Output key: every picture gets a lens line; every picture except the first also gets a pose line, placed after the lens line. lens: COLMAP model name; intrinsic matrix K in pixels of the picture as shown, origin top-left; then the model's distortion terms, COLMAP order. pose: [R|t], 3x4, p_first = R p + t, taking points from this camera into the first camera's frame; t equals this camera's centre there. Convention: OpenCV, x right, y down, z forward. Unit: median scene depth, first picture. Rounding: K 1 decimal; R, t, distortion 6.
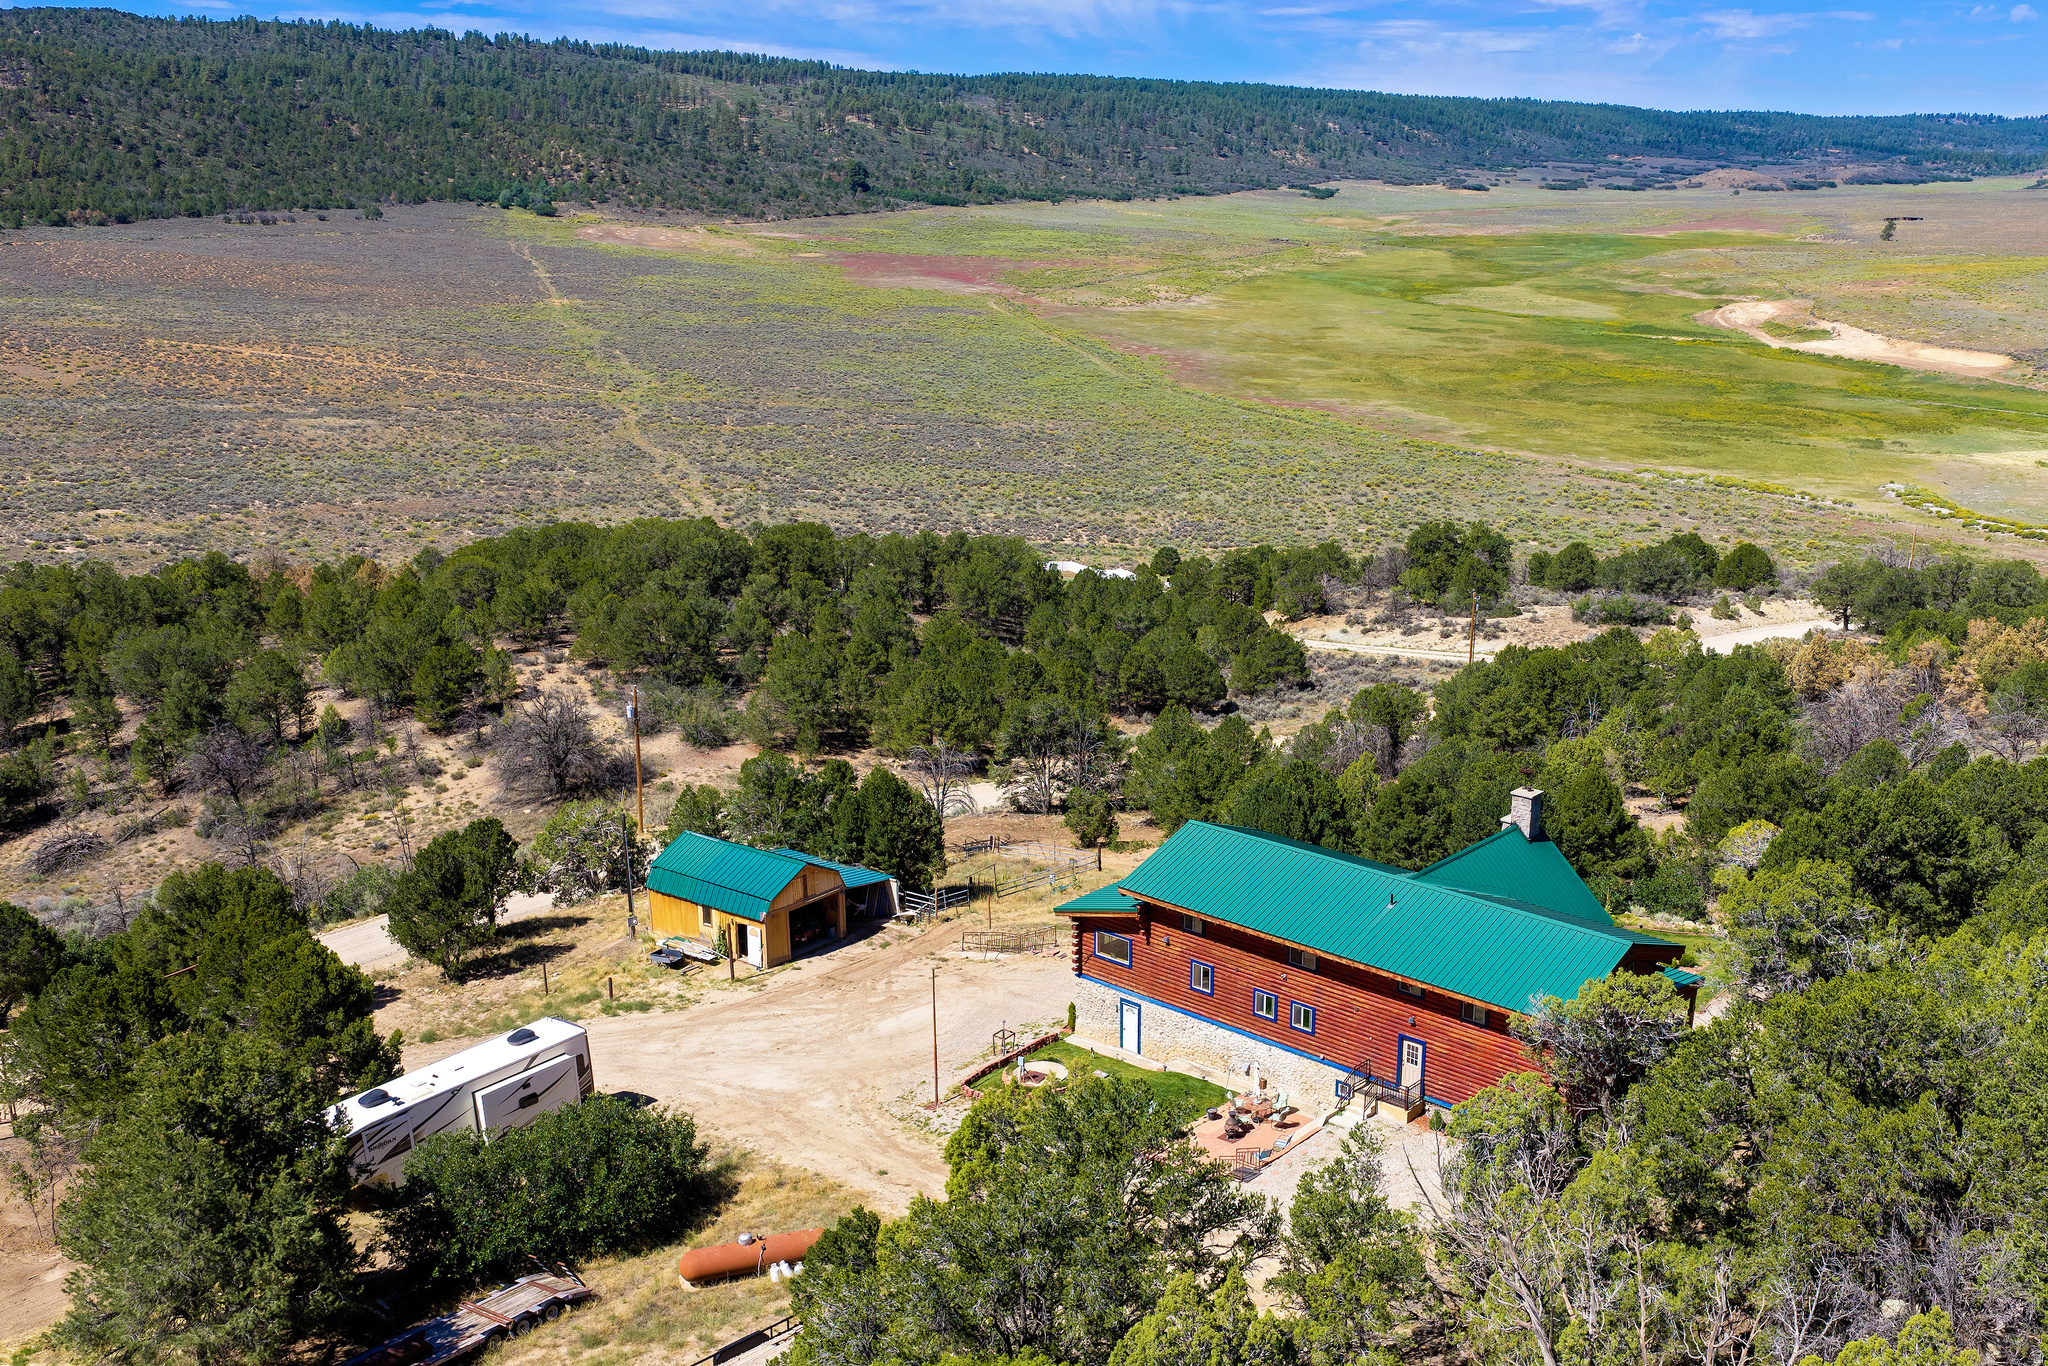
lens RADIAL K [[2063.2, 0, 1024.0], [0, 2063.2, 683.0], [0, 0, 1]] dist [0.000266, -0.006778]
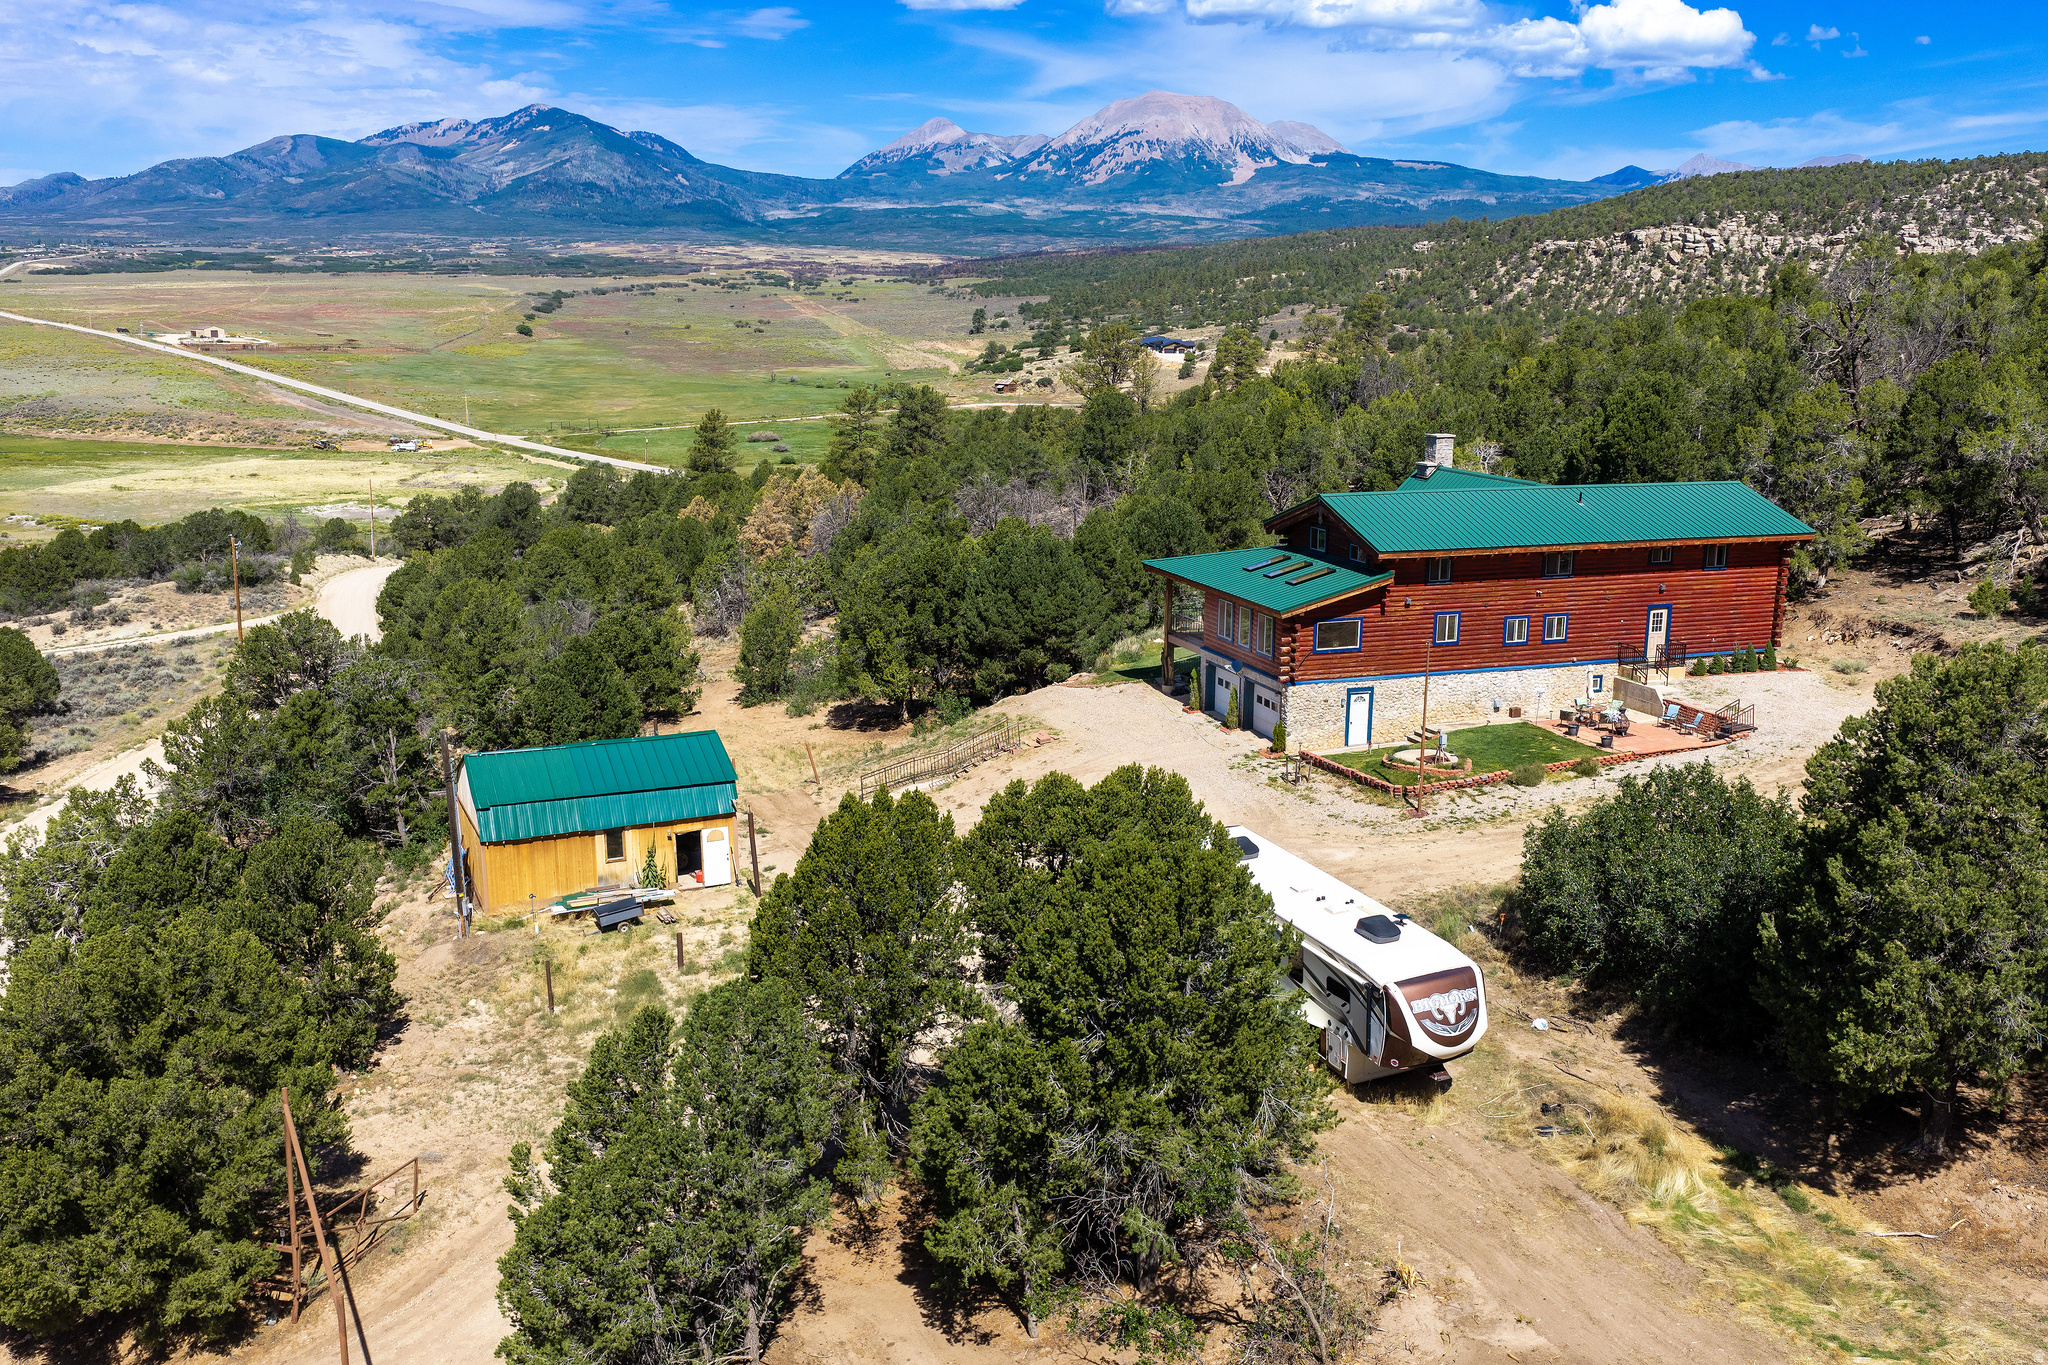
lens RADIAL K [[2063.2, 0, 1024.0], [0, 2063.2, 682.5], [0, 0, 1]] dist [0.000266, -0.006778]
pose [[0.469207, -0.177601, 0.865045, -0.811967], [0.224231, 0.971424, 0.077817, 0.046369], [-0.854146, 0.157457, 0.495622, 0.668999]]
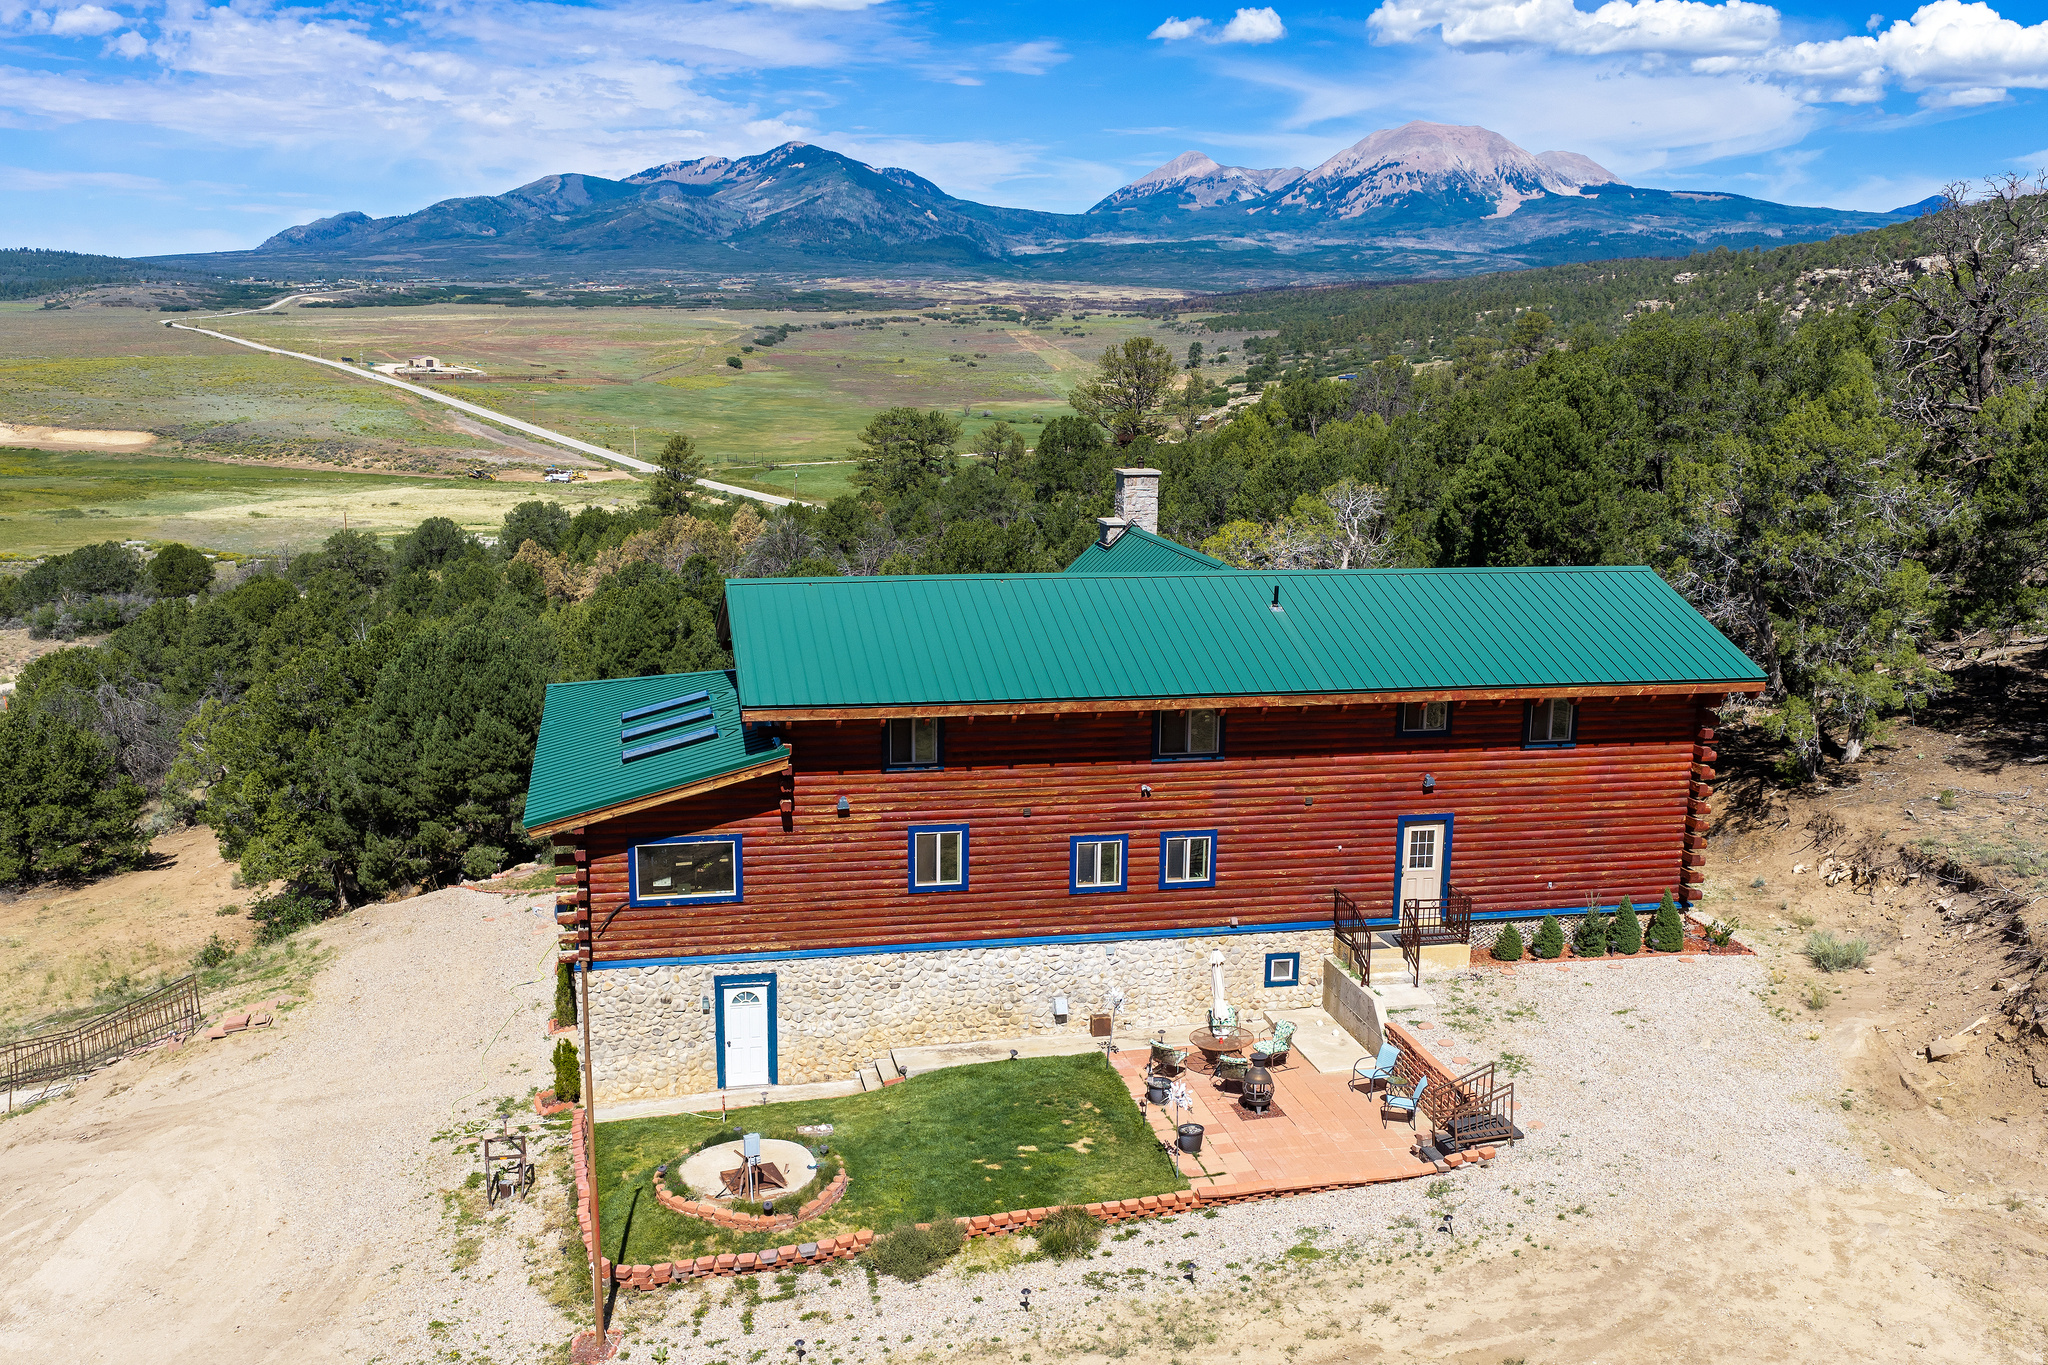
lens RADIAL K [[1993.4, 0, 1024.0], [0, 1993.4, 682.5], [0, 0, 1]] dist [0.003163, -0.011482]
pose [[0.600305, -0.147881, 0.785980, -0.246394], [0.201646, 0.978993, 0.030186, 0.089798], [-0.773933, 0.140369, 0.617515, 0.669311]]
